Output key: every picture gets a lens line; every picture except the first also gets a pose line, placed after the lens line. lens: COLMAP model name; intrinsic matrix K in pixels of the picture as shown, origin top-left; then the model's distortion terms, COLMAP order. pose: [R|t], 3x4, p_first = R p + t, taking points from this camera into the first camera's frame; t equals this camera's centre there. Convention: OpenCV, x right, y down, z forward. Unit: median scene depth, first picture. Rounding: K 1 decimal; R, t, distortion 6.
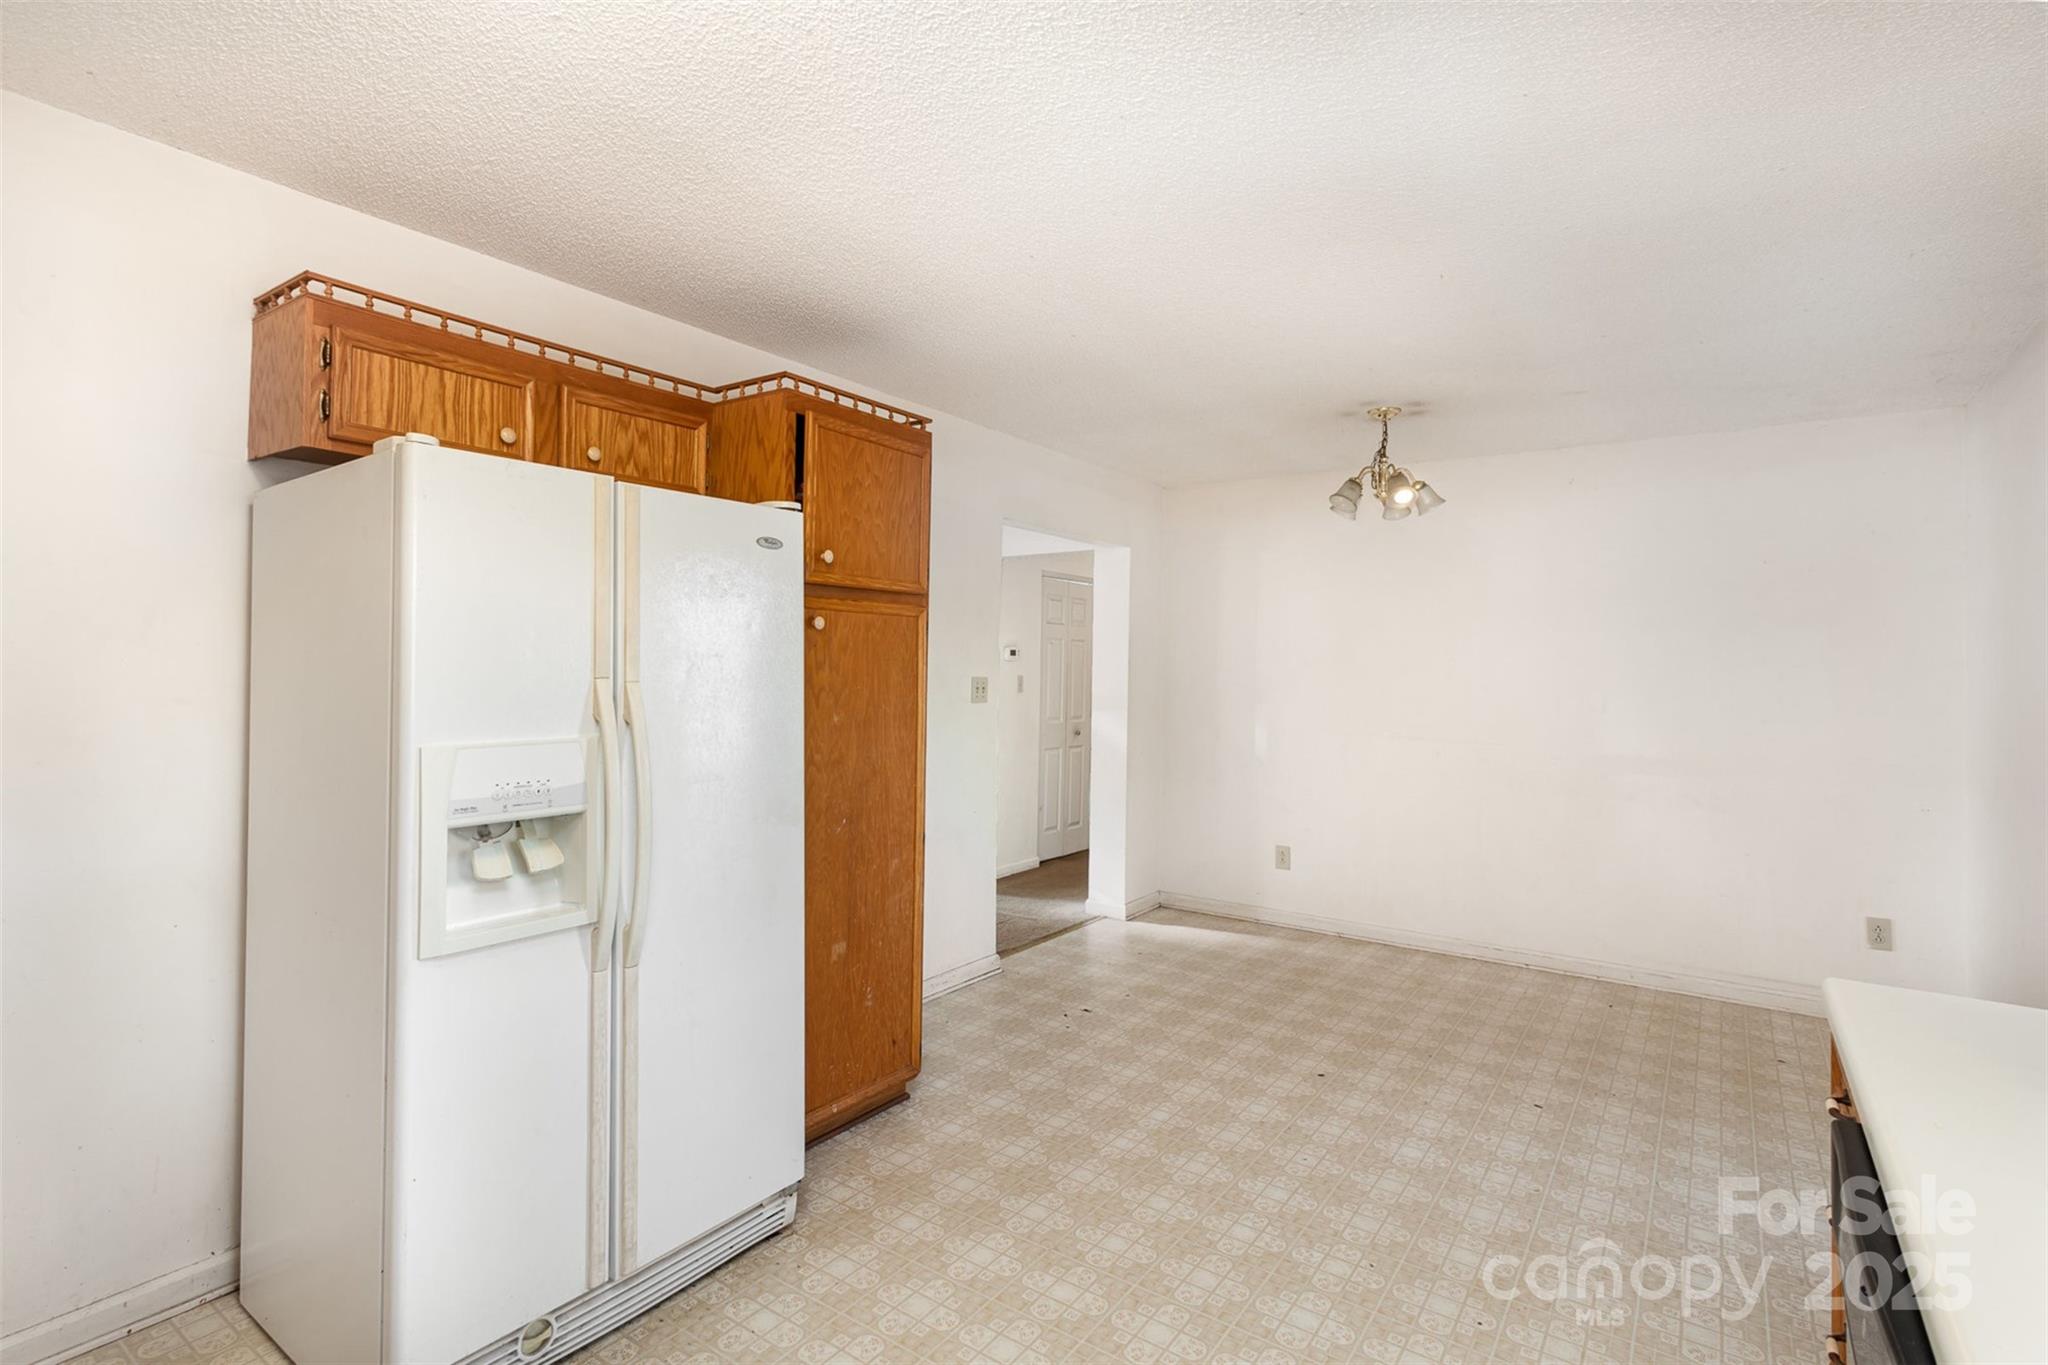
lens RADIAL K [[957.4, 0, 1019.4], [0, 957.4, 655.2], [0, 0, 1]] dist [-0.000770, -0.000148]
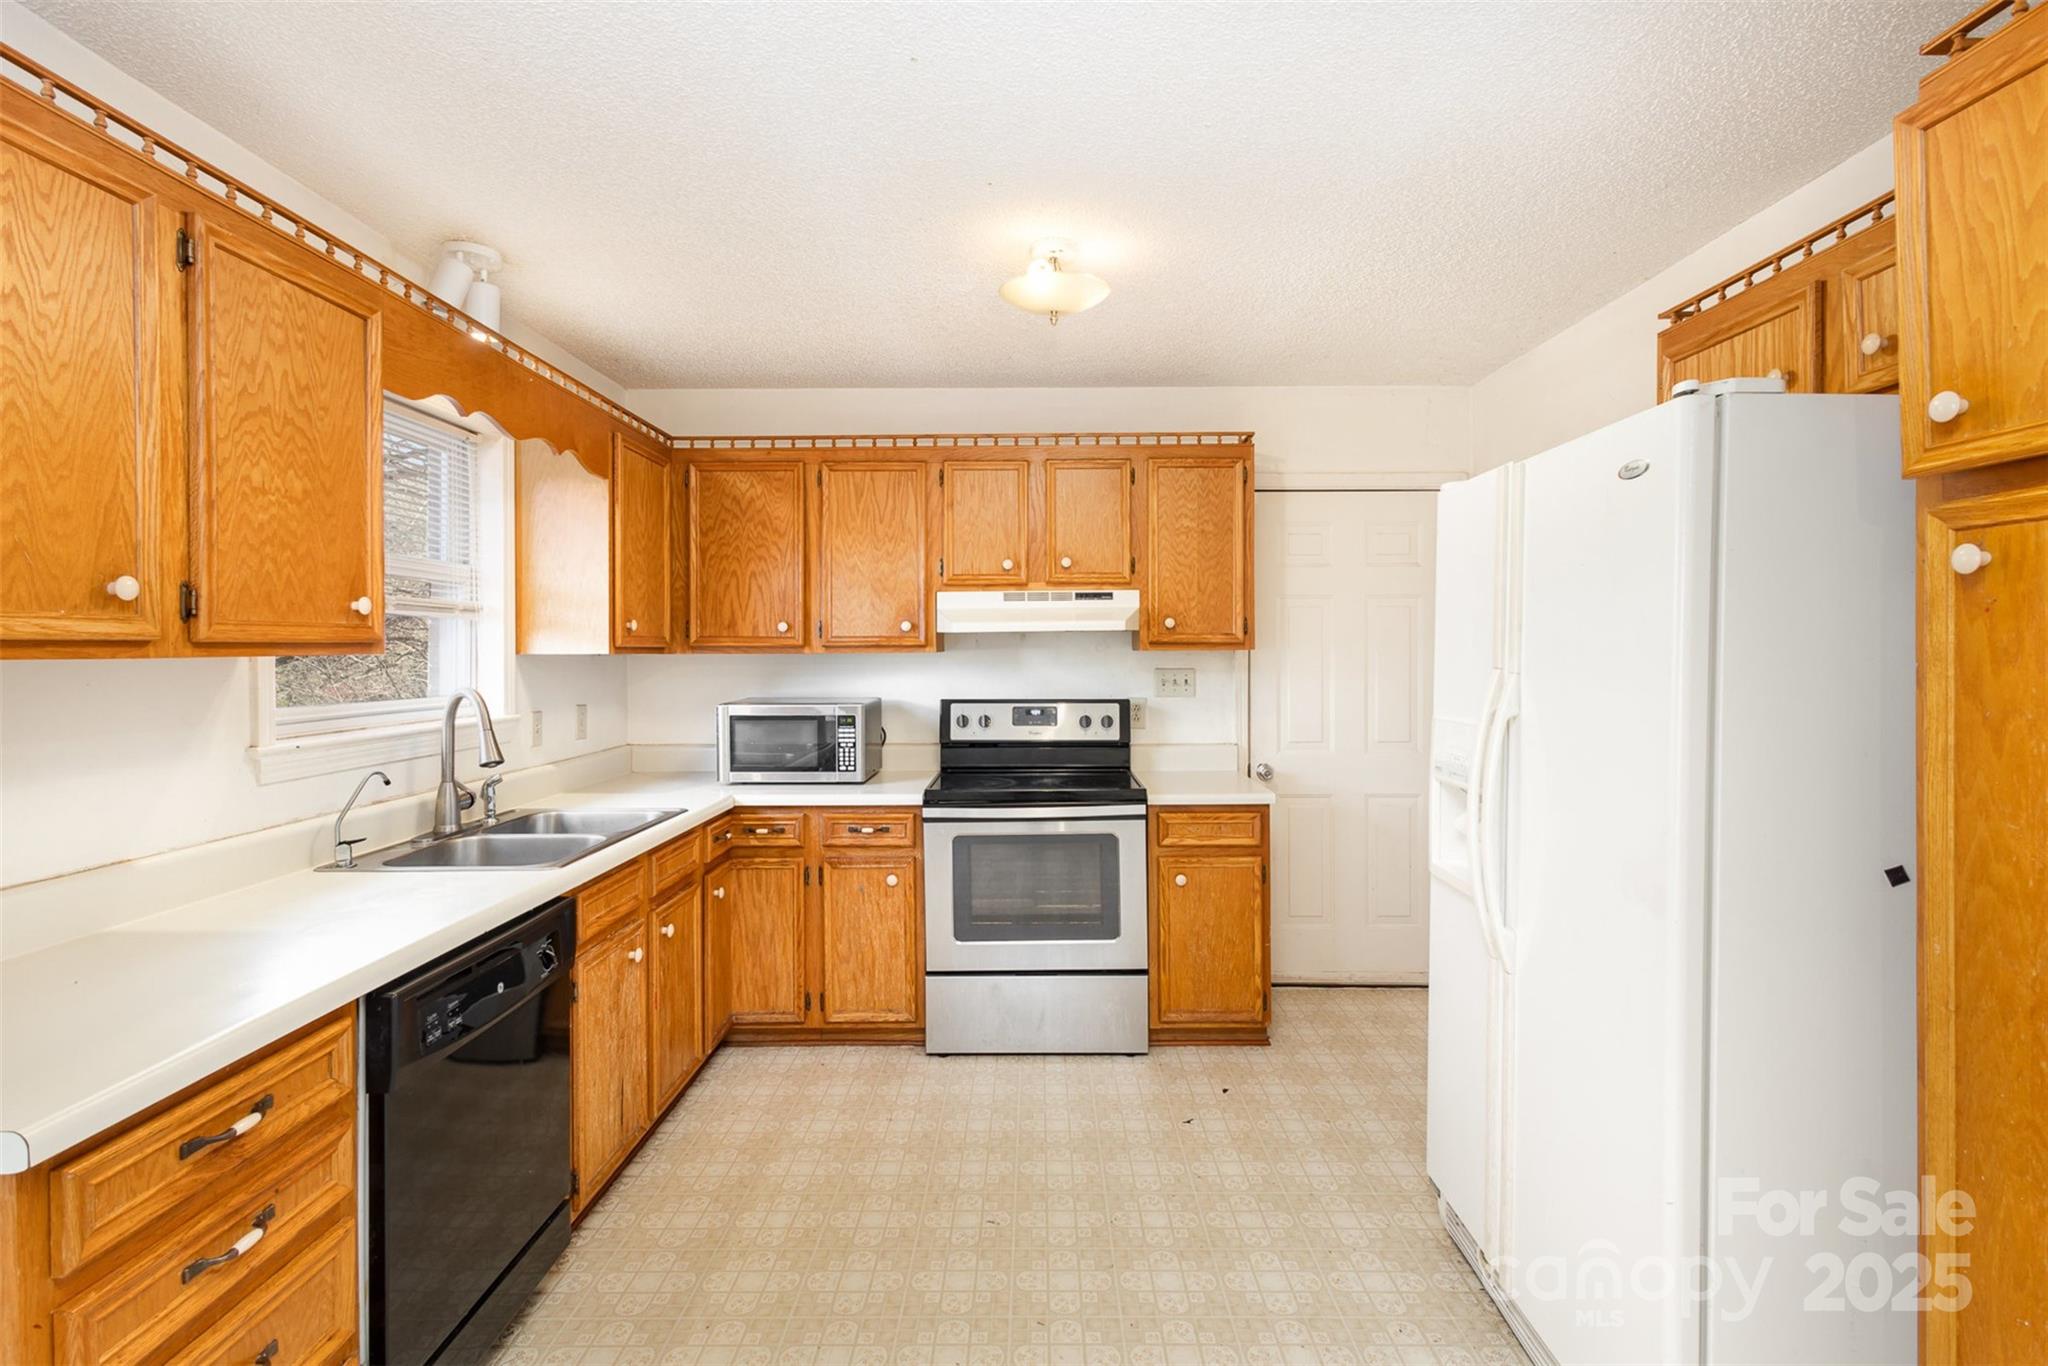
lens RADIAL K [[957.4, 0, 1035.7], [0, 957.4, 652.7], [0, 0, 1]] dist [-0.000770, -0.000148]
pose [[-0.815076, -0.007682, -0.579304, 0.388021], [0.001151, 0.999889, -0.014879, 0.015210], [0.579353, -0.012794, -0.814976, 1.099713]]
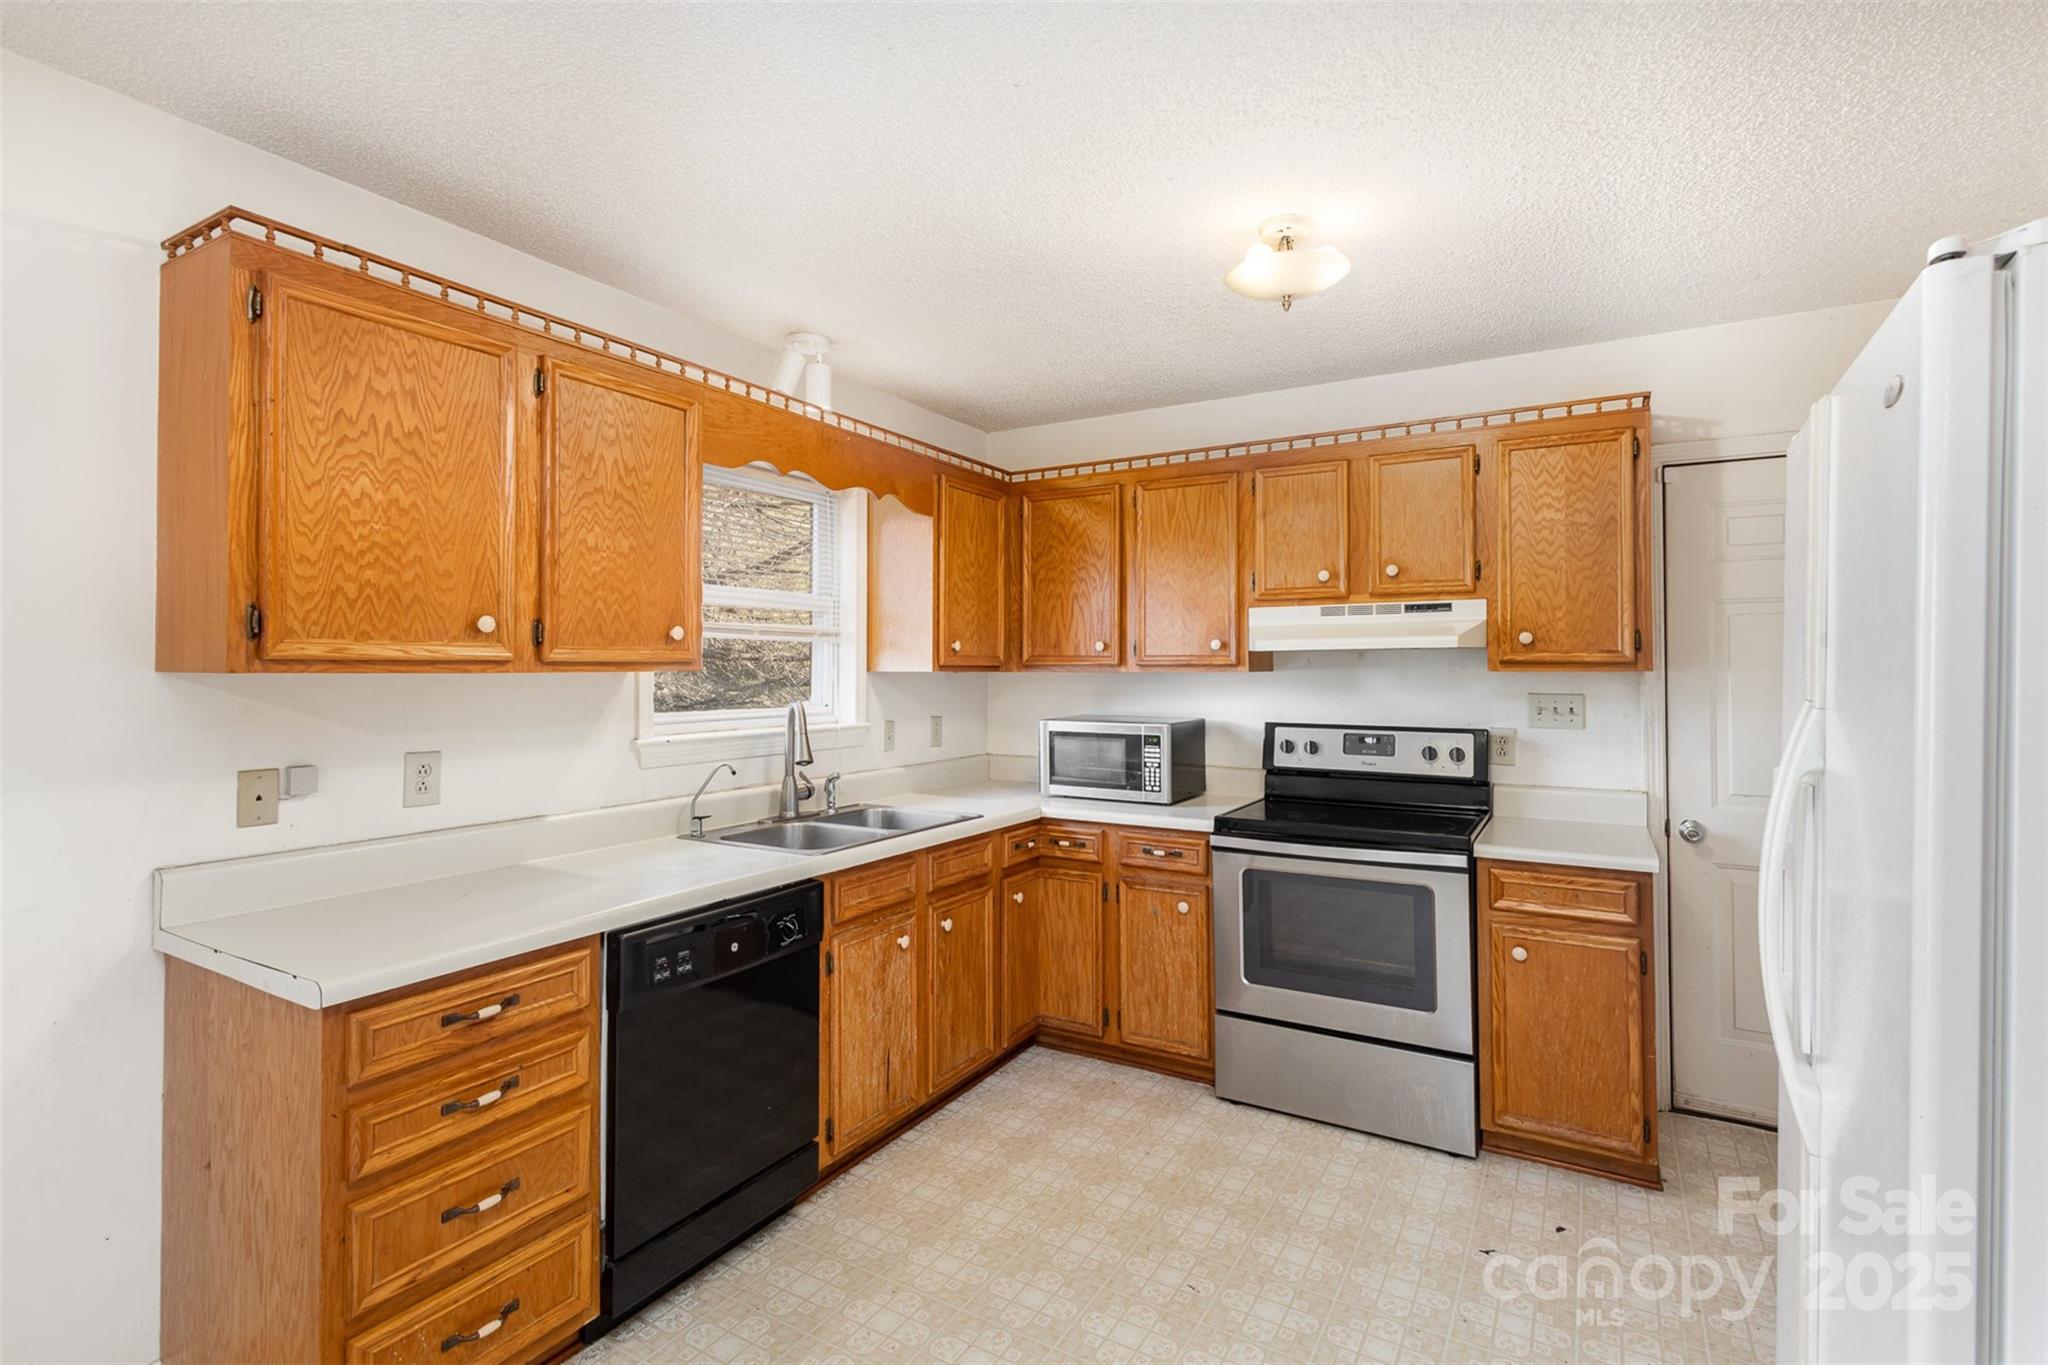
lens RADIAL K [[957.4, 0, 1012.6], [0, 957.4, 653.8], [0, 0, 1]] dist [-0.000770, -0.000148]
pose [[-0.997053, -0.014785, -0.075281, 0.131372], [-0.012542, 0.999465, -0.030191, 0.012545], [0.075687, -0.029158, -0.996705, 1.166992]]
